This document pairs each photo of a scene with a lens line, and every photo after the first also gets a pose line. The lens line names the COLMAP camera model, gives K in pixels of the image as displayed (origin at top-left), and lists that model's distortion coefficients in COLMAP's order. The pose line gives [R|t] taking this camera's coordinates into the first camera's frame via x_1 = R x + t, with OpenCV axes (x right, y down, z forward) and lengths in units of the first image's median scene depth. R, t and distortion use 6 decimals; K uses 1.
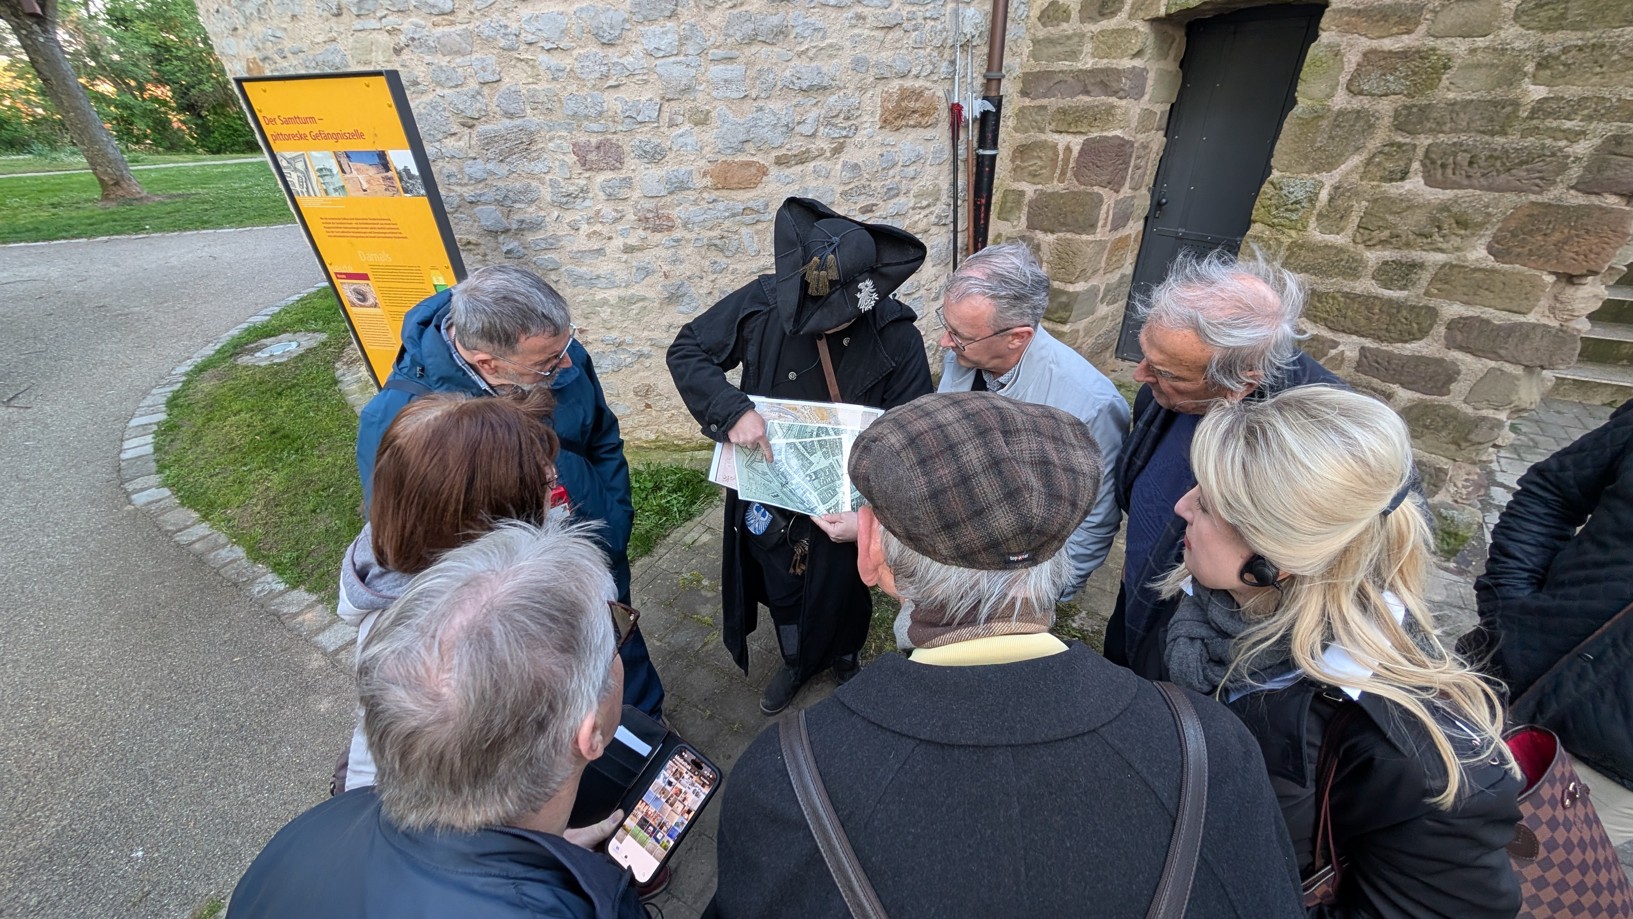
lens RADIAL K [[602.4, 0, 827.0], [0, 602.4, 459.4], [0, 0, 1]] dist [-0.000560, 0.000056]
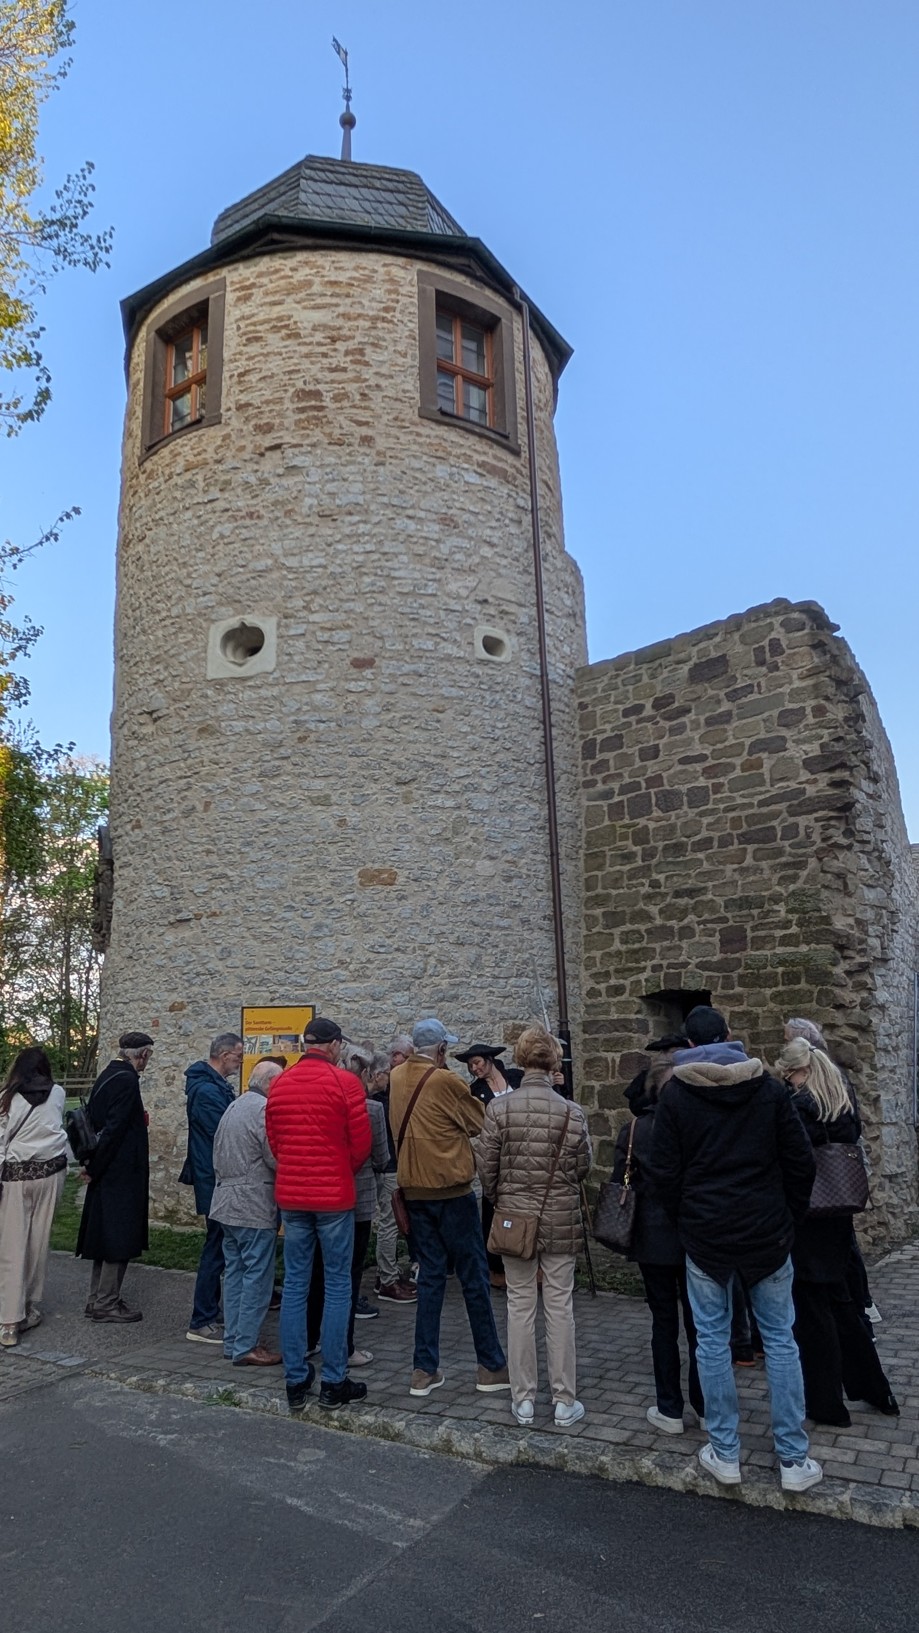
lens RADIAL K [[602.4, 0, 462.5], [0, 602.4, 818.6], [0, 0, 1]] dist [-0.000560, 0.000056]
pose [[0.999205, 0.032613, 0.022911, -0.090079], [-0.001927, 0.613689, -0.789545, 0.426900], [-0.039810, 0.788874, 0.613265, -0.587789]]
